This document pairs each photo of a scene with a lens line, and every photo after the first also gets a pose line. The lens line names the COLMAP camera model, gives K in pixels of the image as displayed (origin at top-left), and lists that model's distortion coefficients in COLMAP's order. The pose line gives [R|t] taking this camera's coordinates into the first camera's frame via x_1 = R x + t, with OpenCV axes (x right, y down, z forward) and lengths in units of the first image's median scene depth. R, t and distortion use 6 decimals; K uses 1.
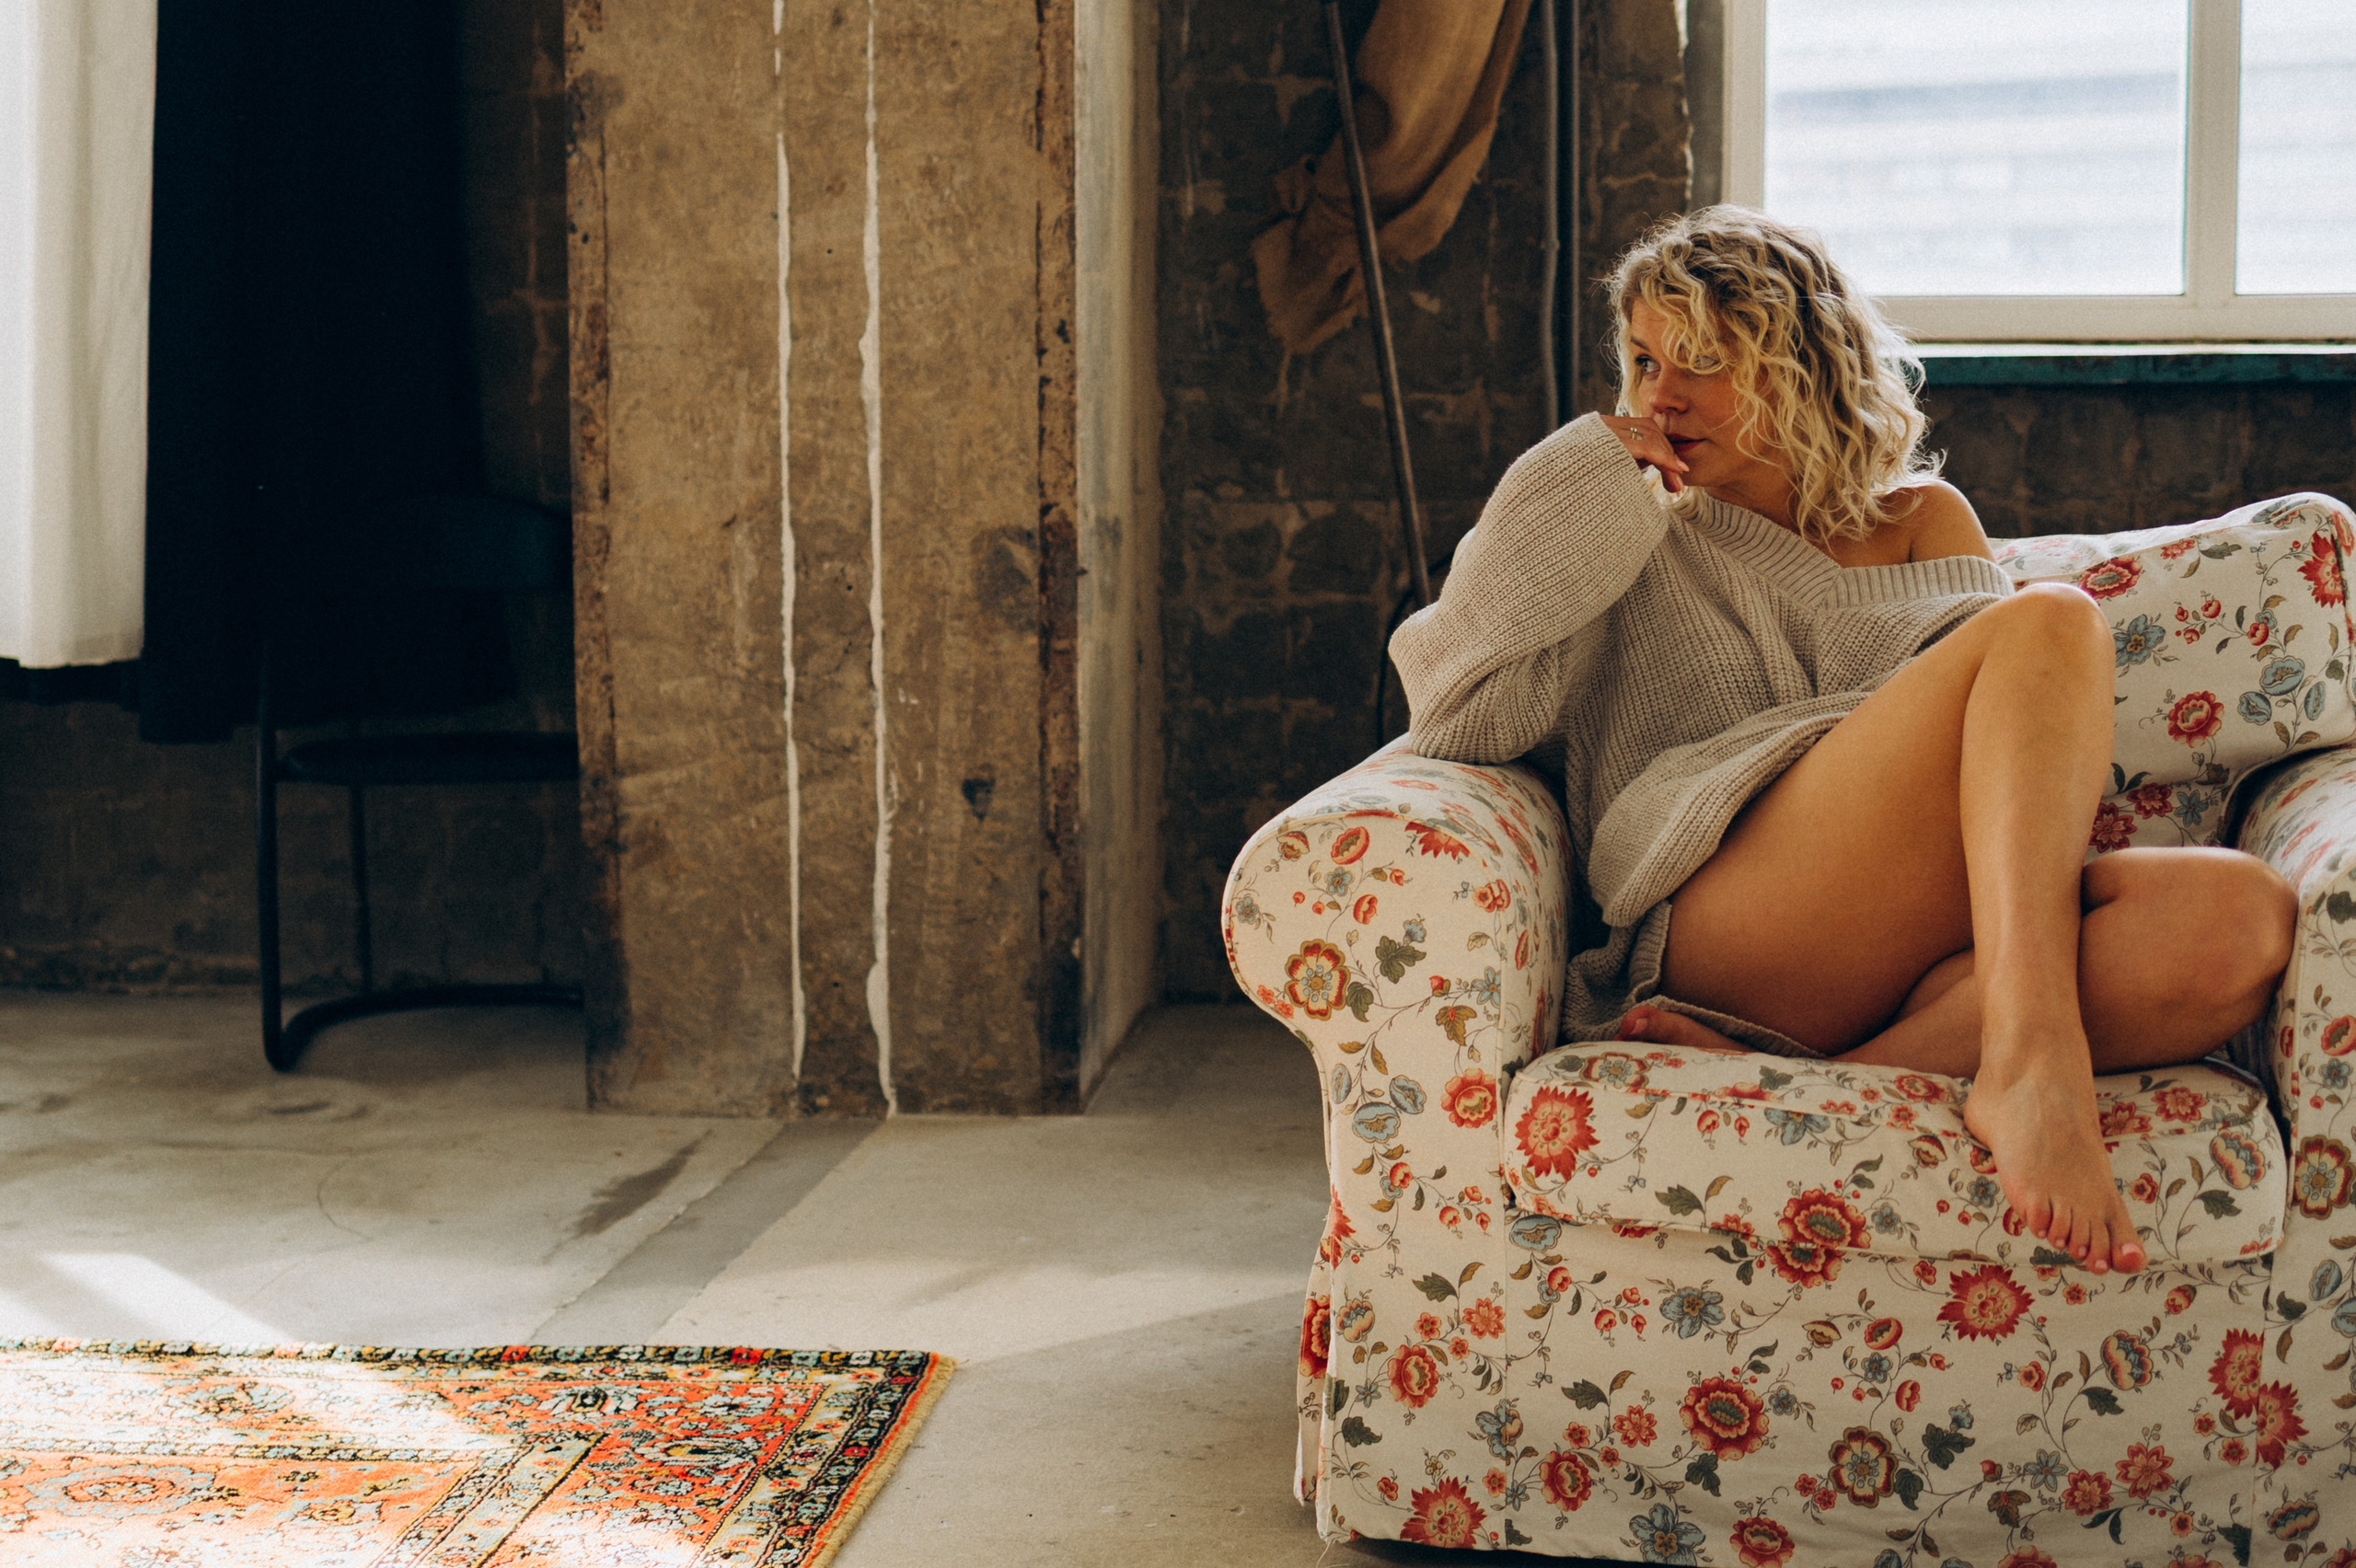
lens RADIAL K [[3682.7, 0, 1171.4], [0, 3682.7, 738.8], [0, 0, 1]] dist [-0.016030, 0.000000]
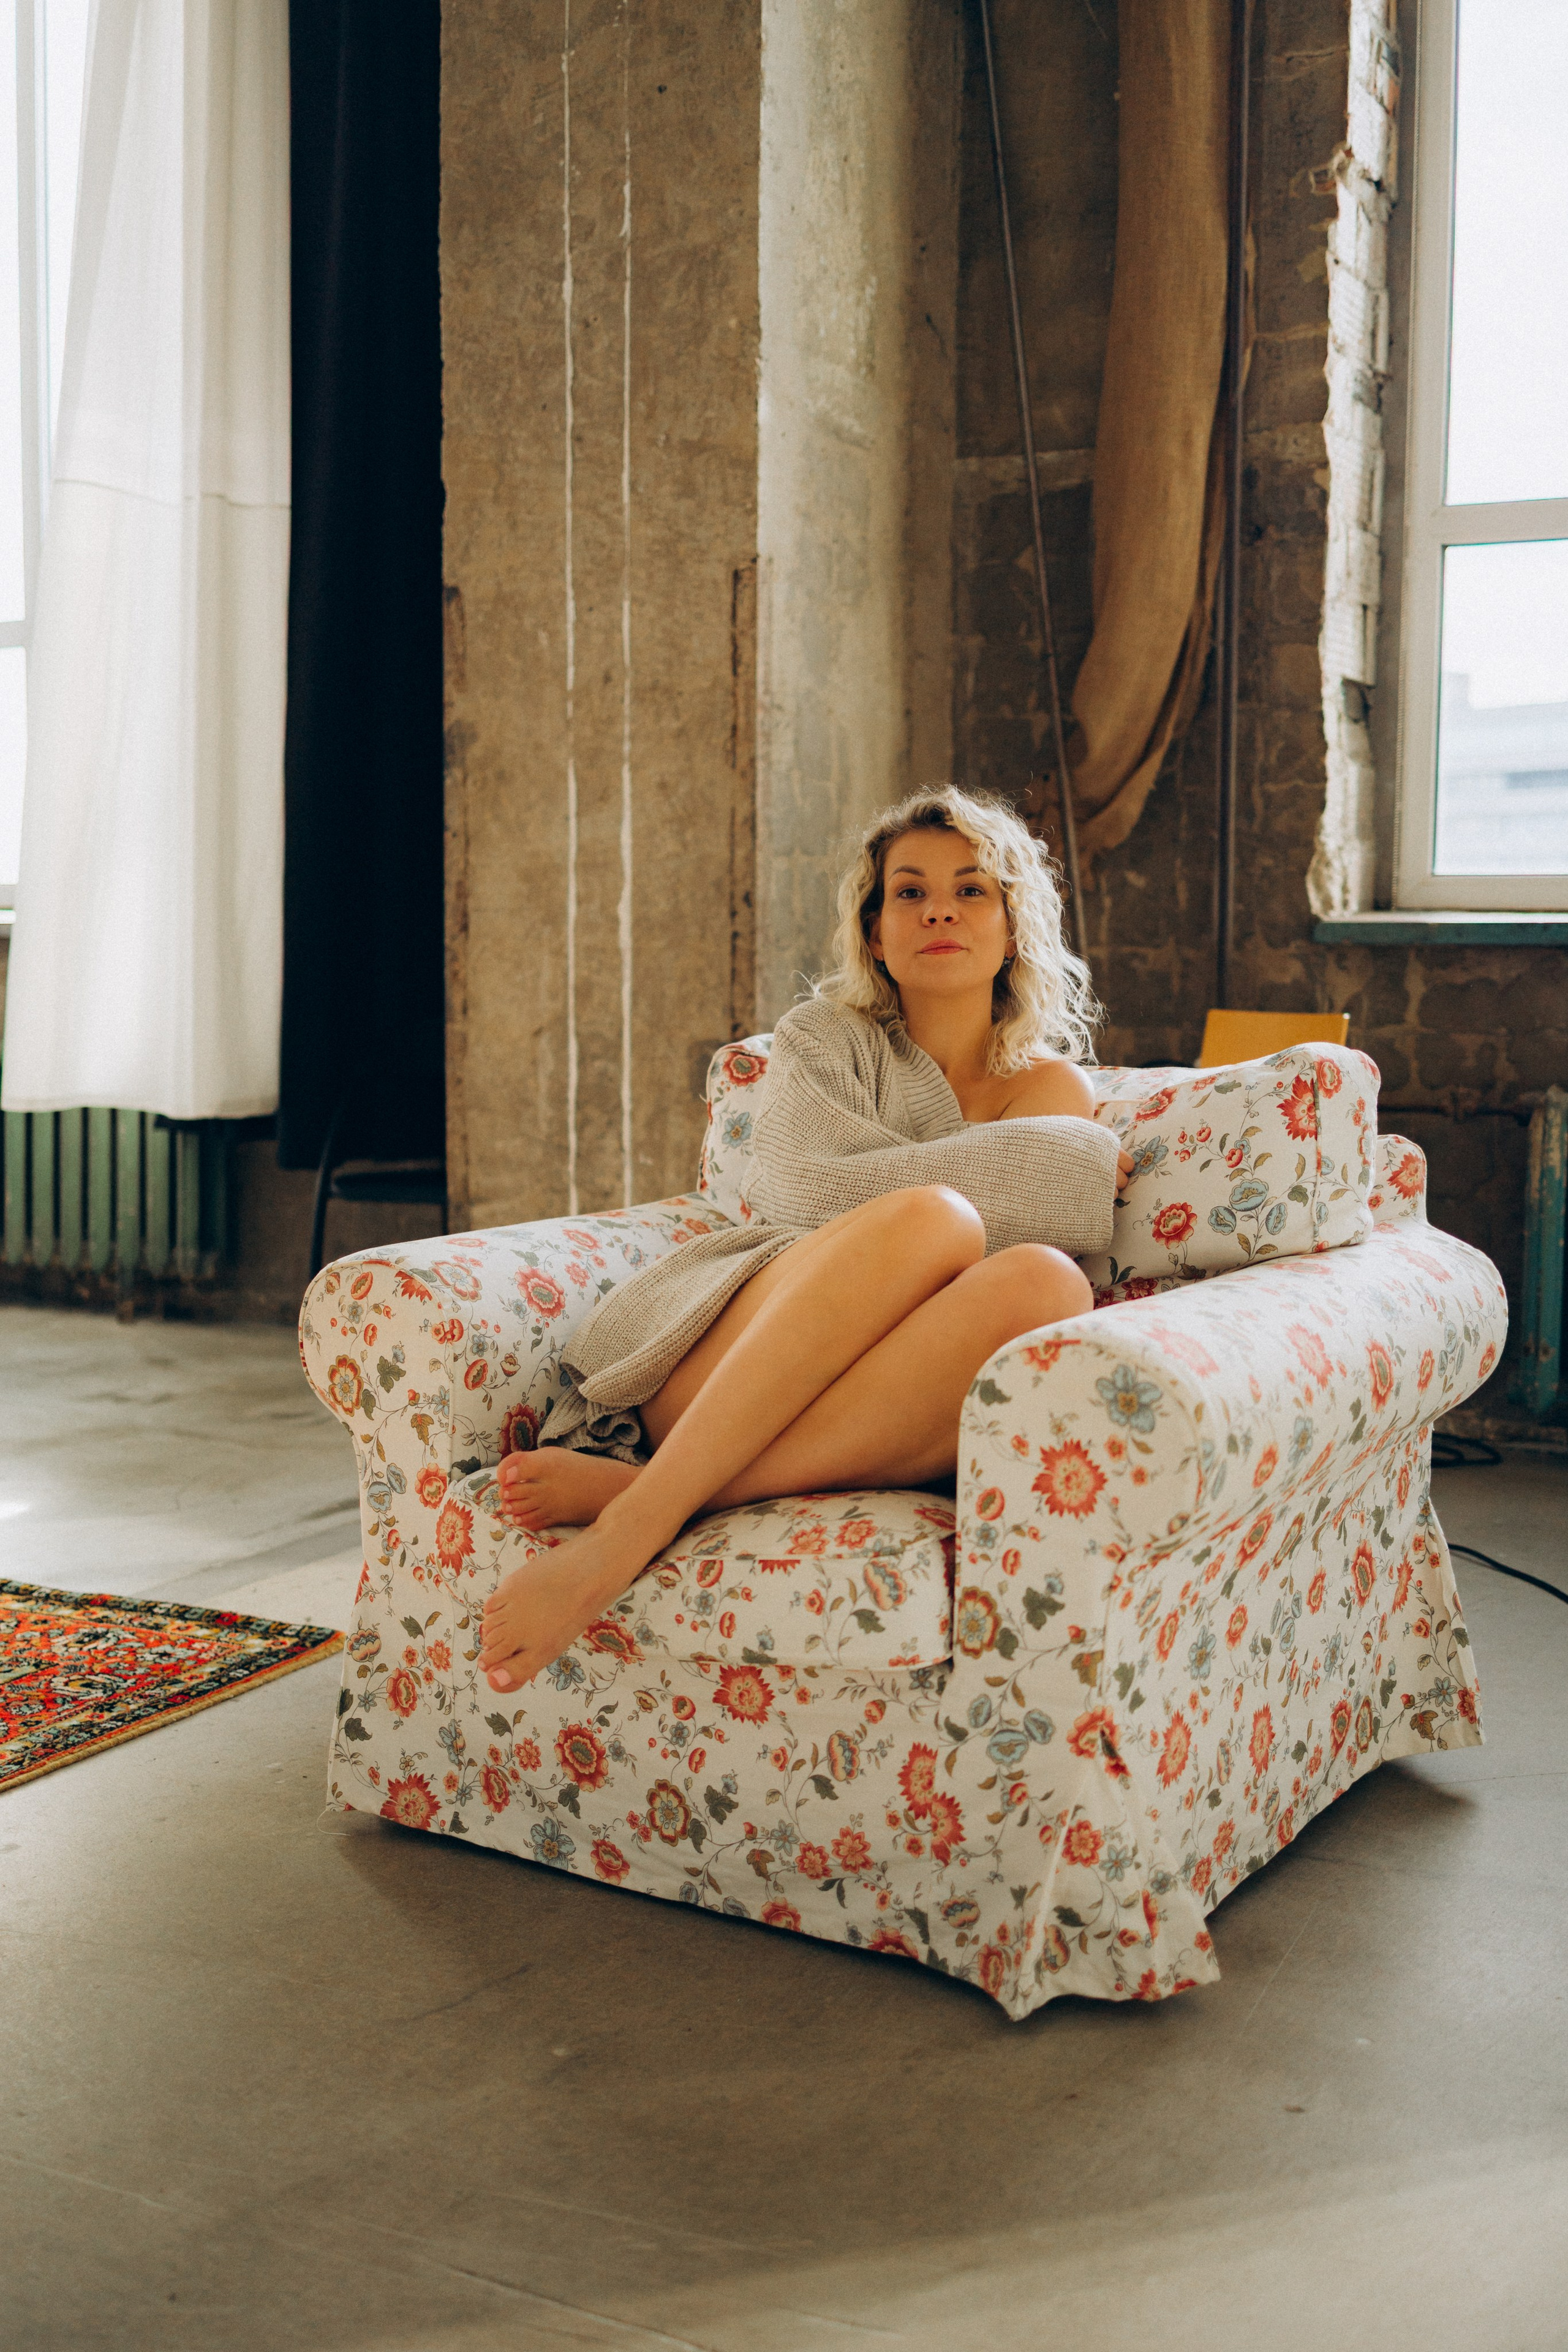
lens RADIAL K [[2420.5, 0, 746.7], [0, 2420.5, 1168.8], [0, 0, 1]] dist [-0.021834, 0.000000]
pose [[0.926816, 0.044875, -0.372825, 0.315861], [-0.045567, 0.998937, 0.006961, -0.015872], [0.372741, 0.010537, 0.927876, 0.157484]]
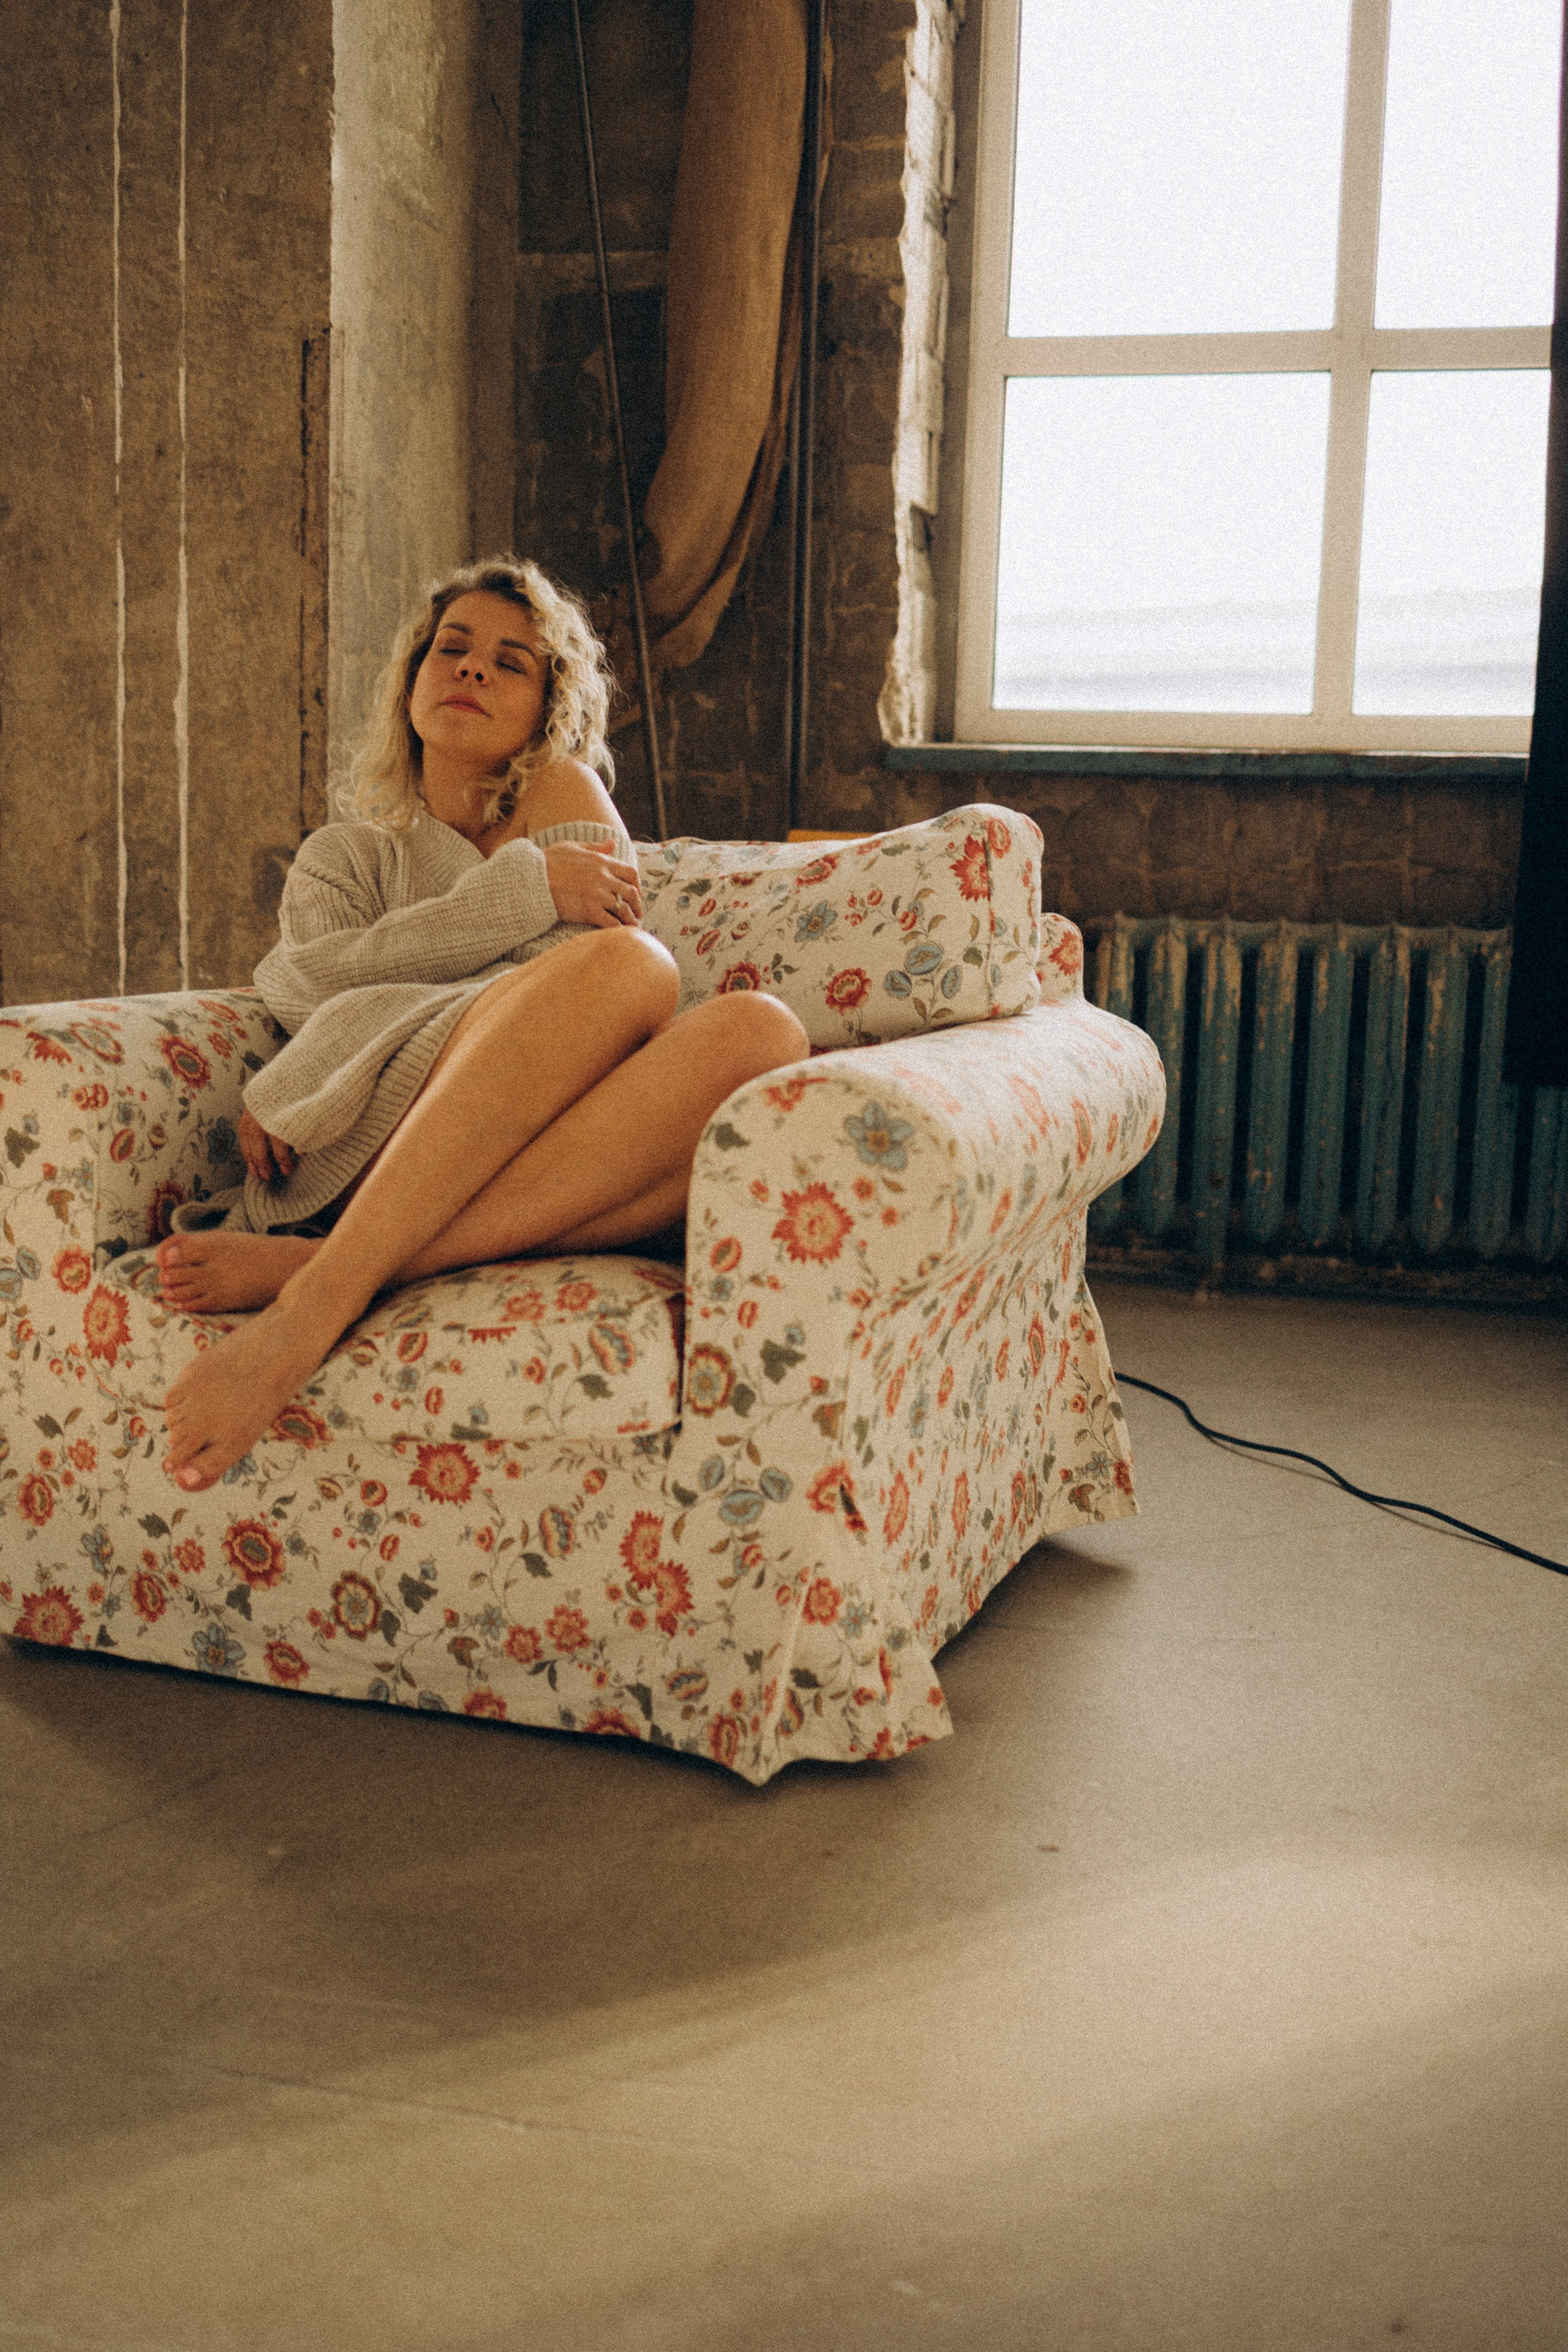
lens RADIAL K [[2420.5, 0, 772.7], [0, 2420.5, 1187.2], [0, 0, 1]] dist [-0.021834, 0.000000]
pose [[0.988932, 0.054945, -0.137819, 0.258754], [-0.049183, 0.997781, 0.044869, 0.016481], [0.139979, -0.037594, 0.989441, 0.170097]]
